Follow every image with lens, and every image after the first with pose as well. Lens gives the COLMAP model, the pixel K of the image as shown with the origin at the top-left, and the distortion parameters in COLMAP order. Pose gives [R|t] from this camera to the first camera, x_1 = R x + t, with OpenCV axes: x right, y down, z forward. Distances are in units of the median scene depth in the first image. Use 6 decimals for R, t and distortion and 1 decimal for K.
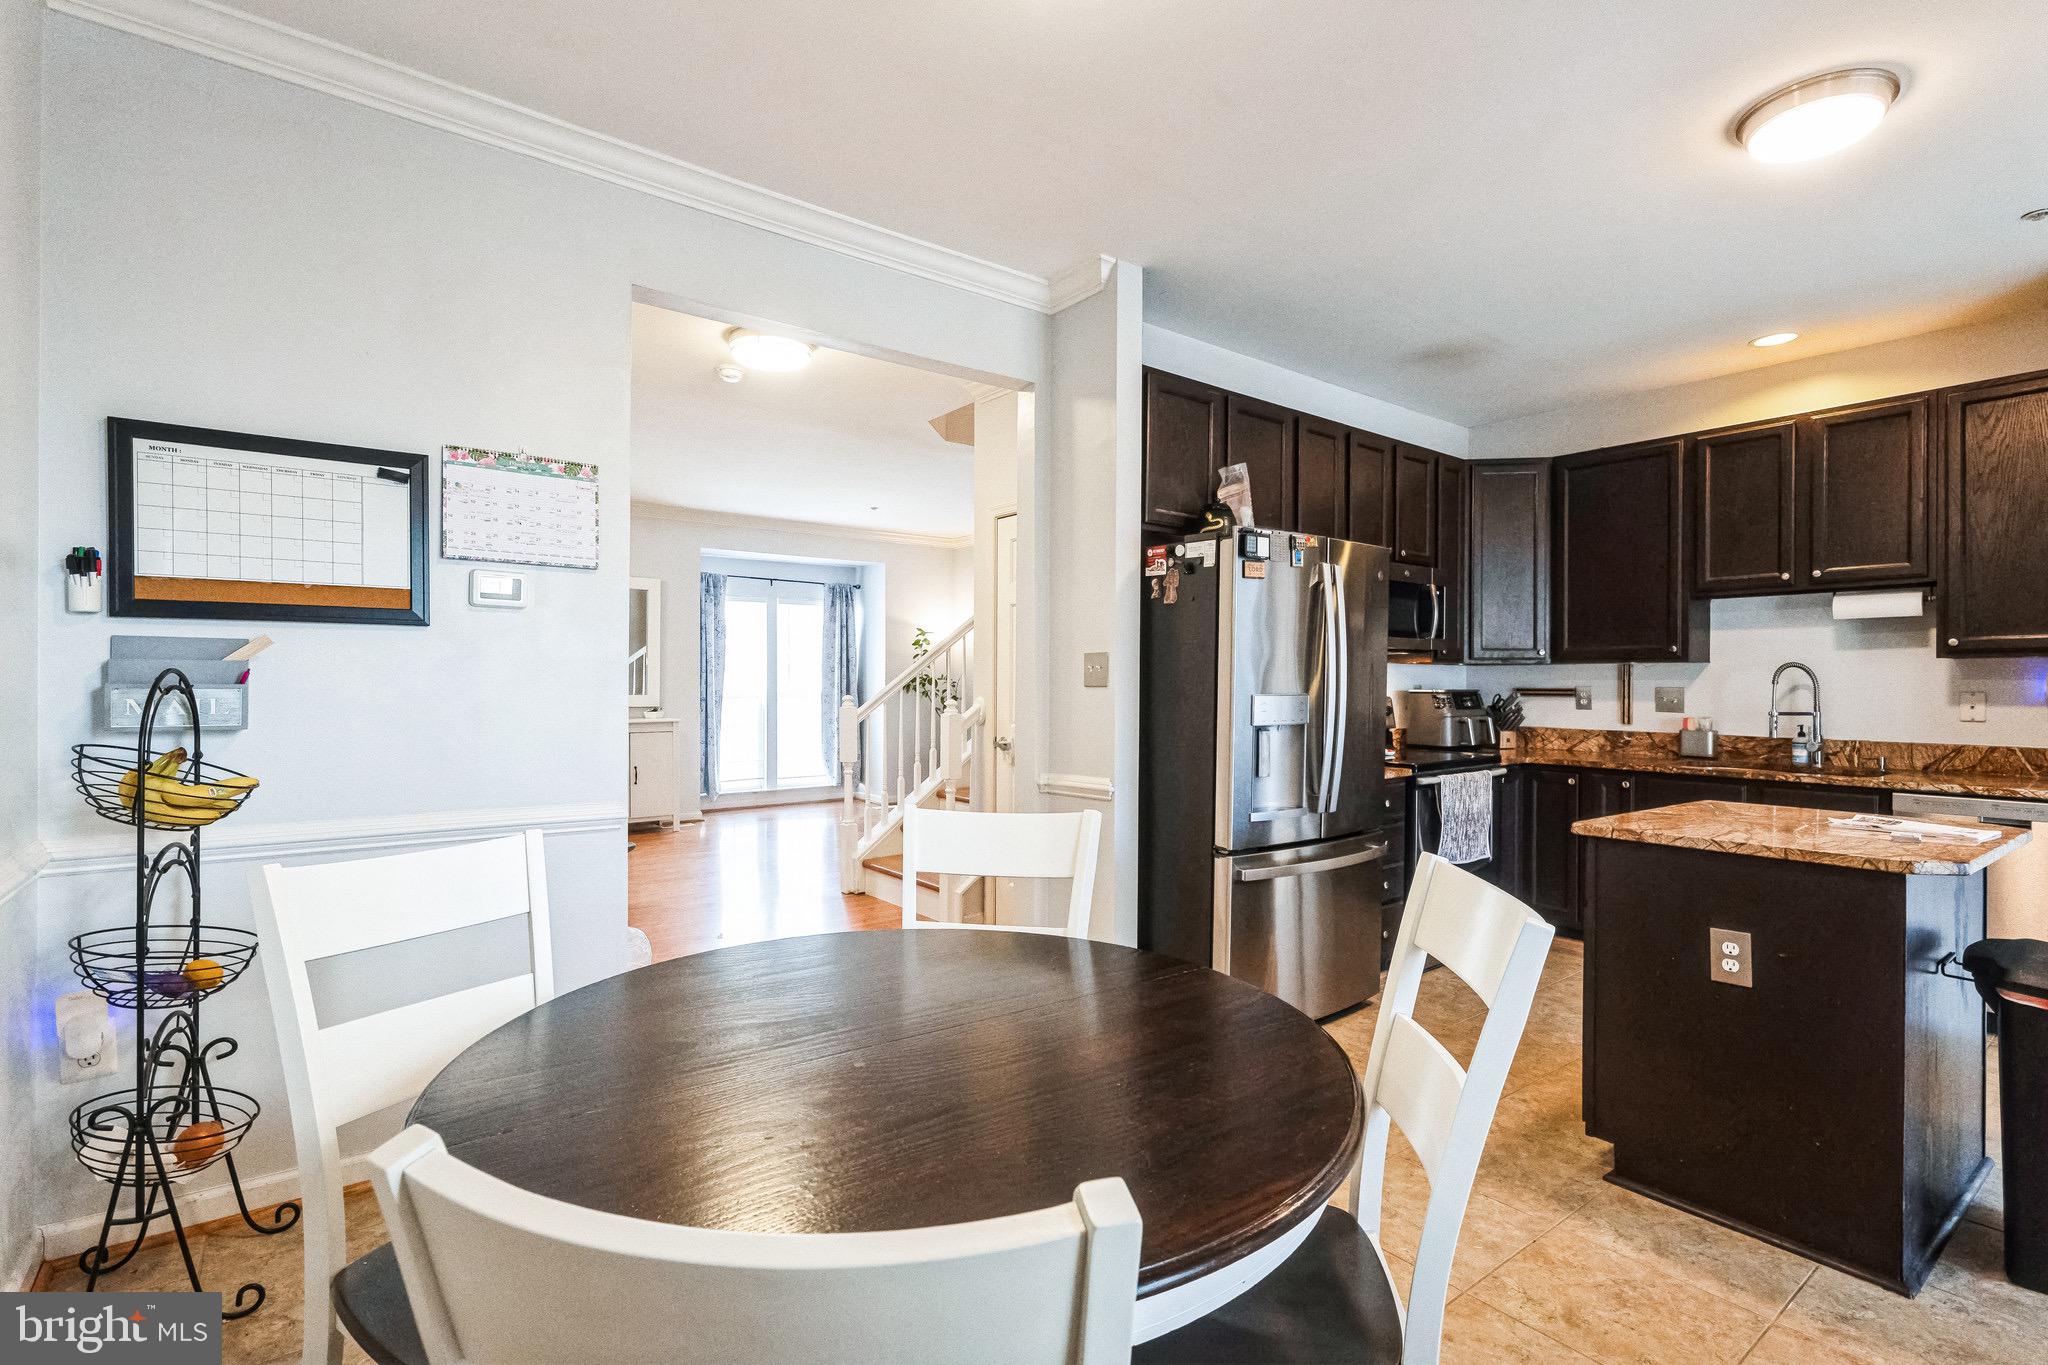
lens RADIAL K [[953.7, 0, 1032.1], [0, 953.7, 686.1], [0, 0, 1]] dist [0.009726, -0.001199]
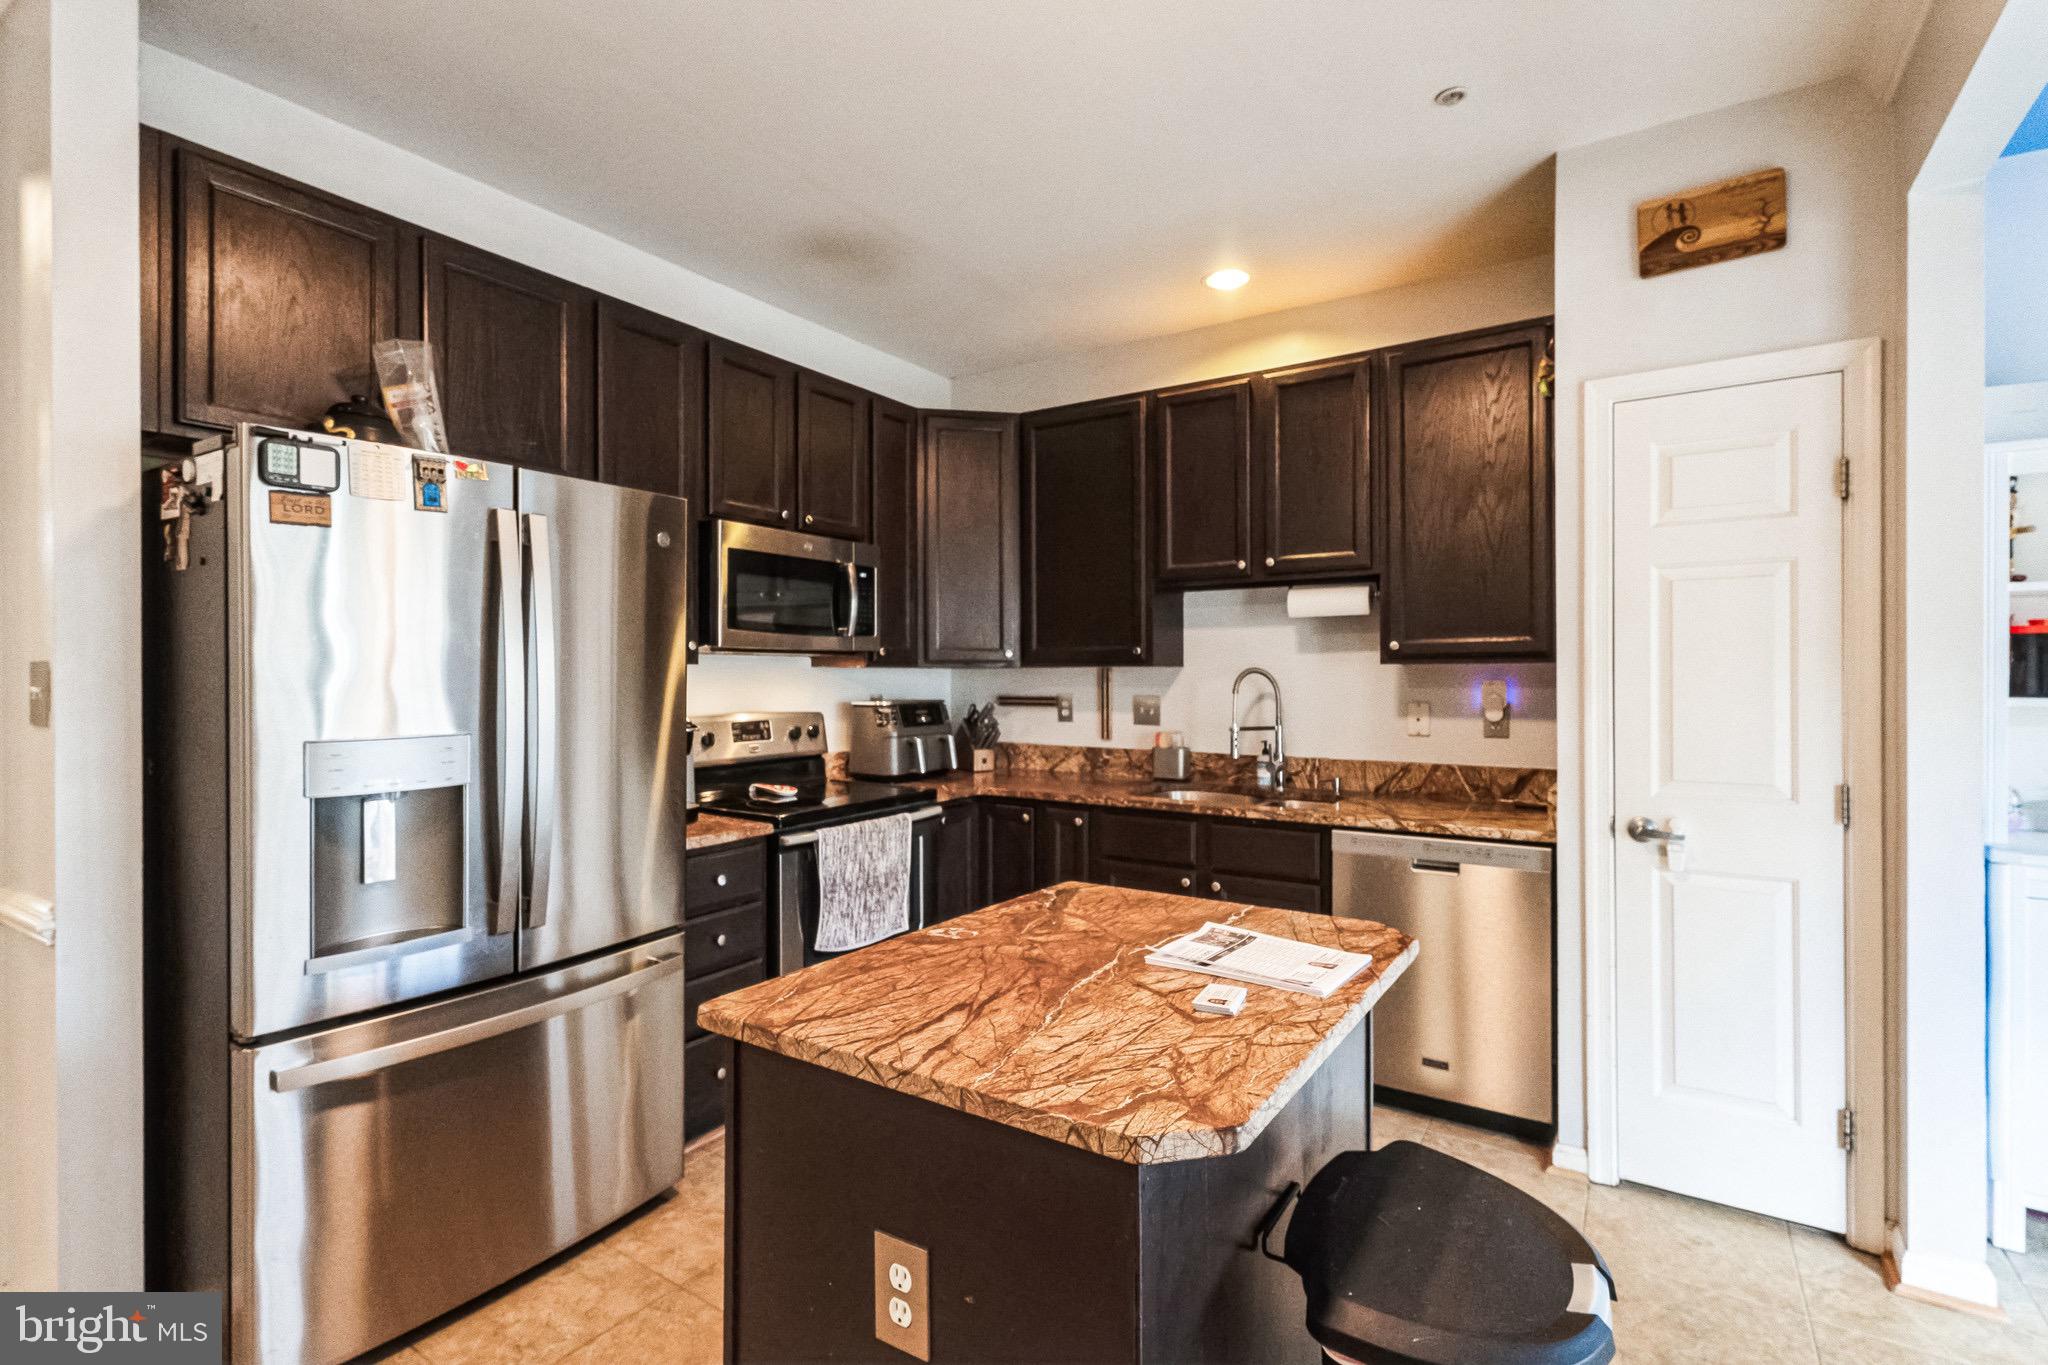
lens RADIAL K [[953.7, 0, 1026.0], [0, 953.7, 675.1], [0, 0, 1]] dist [0.009726, -0.001199]
pose [[0.946692, -0.006666, 0.322071, 0.327367], [0.007544, 0.999970, -0.001479, -0.018315], [-0.322052, 0.003830, 0.946714, 0.264489]]
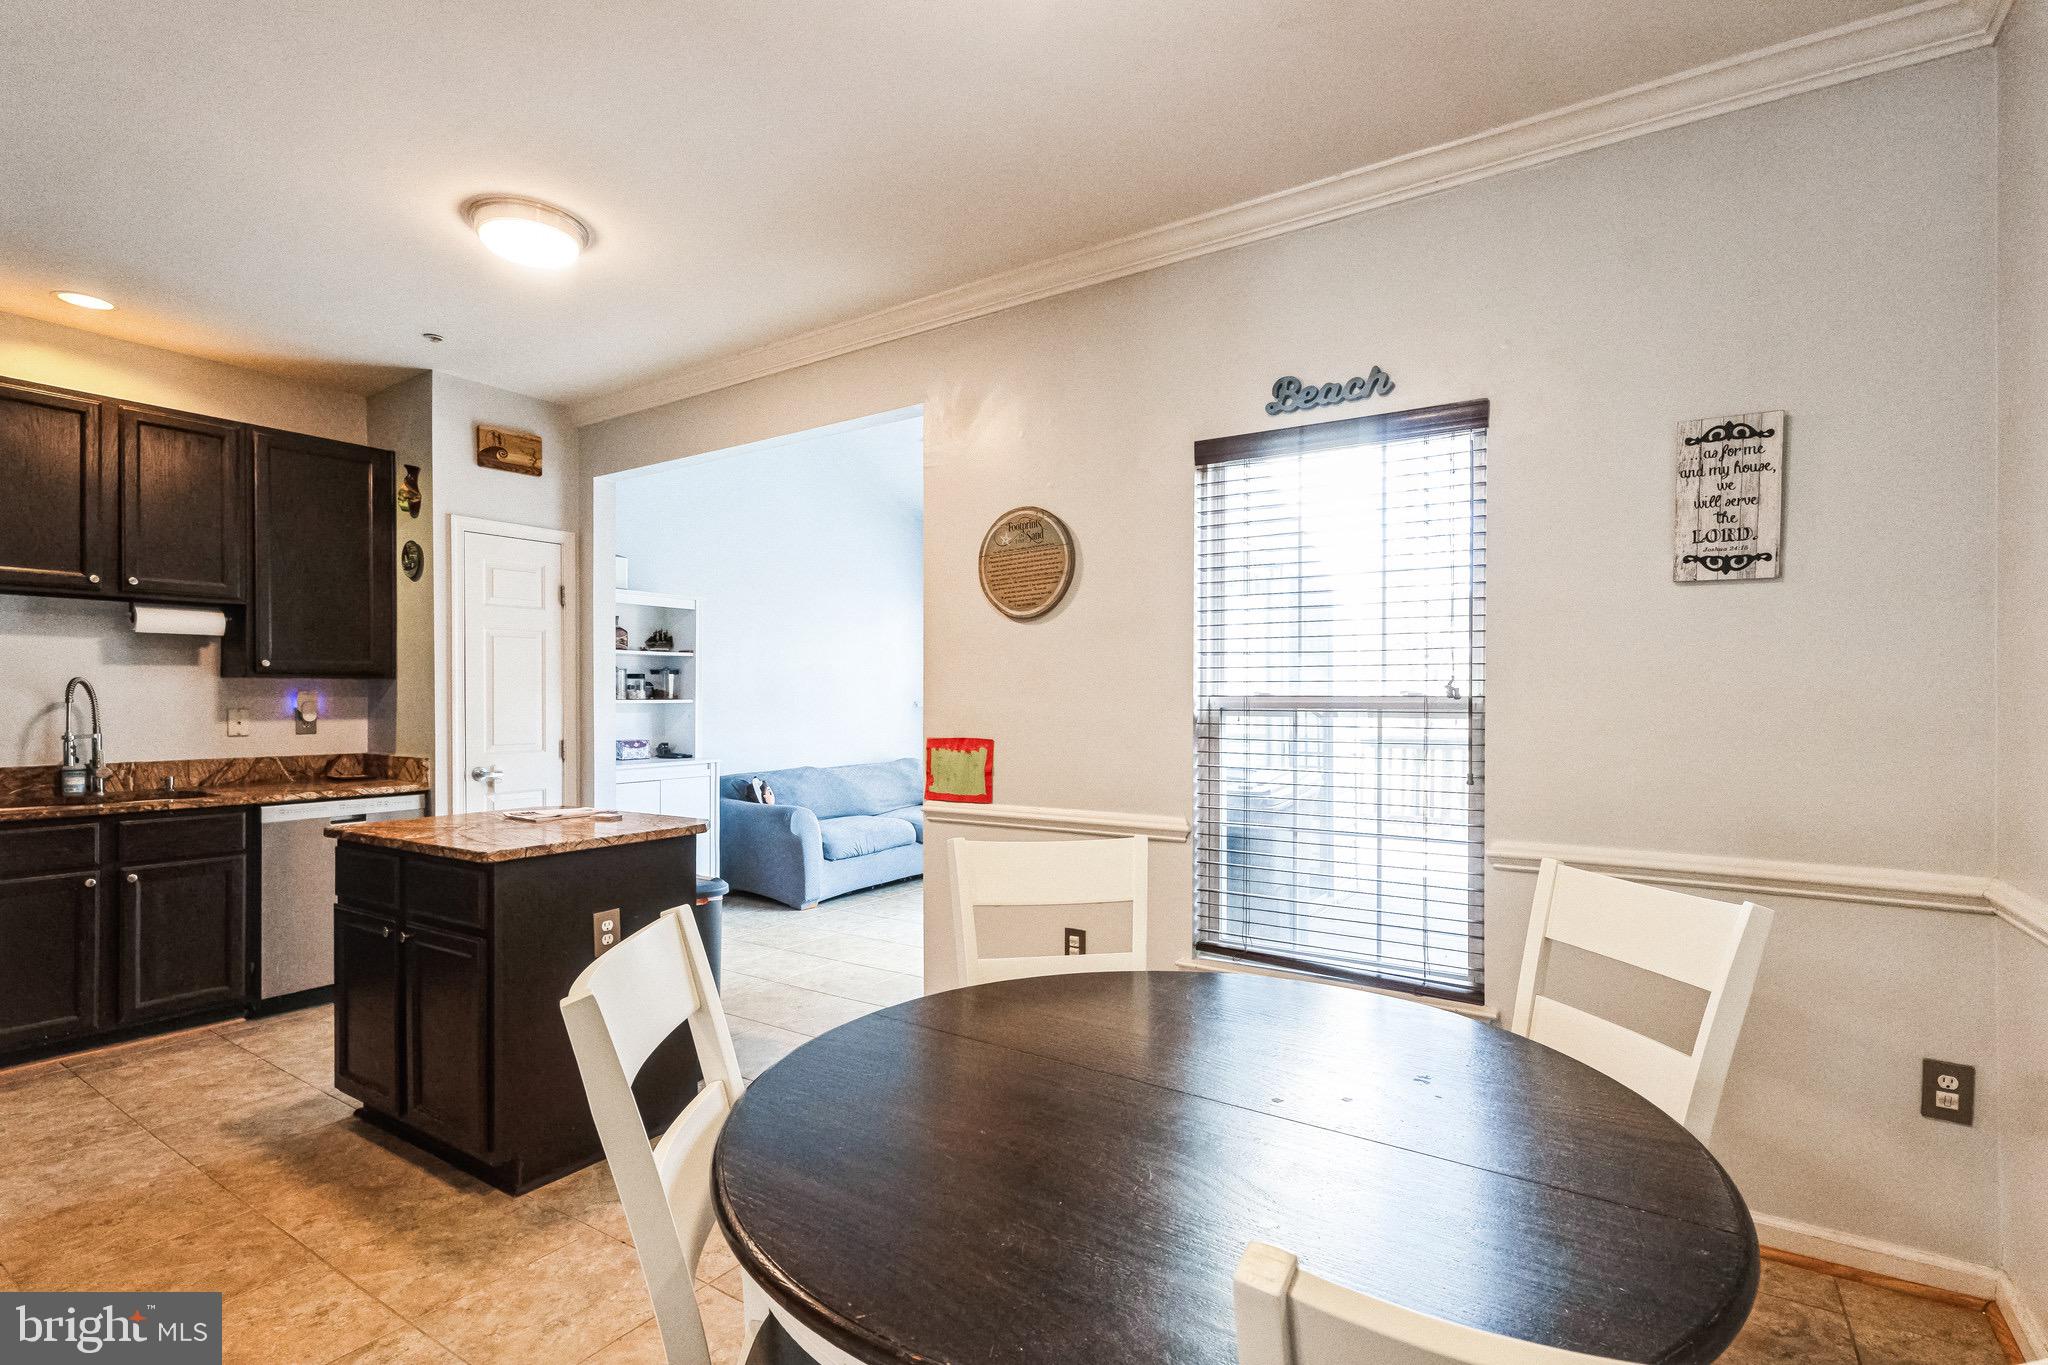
lens RADIAL K [[953.7, 0, 1034.5], [0, 953.7, 697.5], [0, 0, 1]] dist [0.009726, -0.001199]
pose [[-0.318473, -0.003575, 0.947925, -0.302350], [0.000461, 0.999992, 0.003926, -0.009586], [-0.947932, 0.001687, -0.318469, 0.451532]]
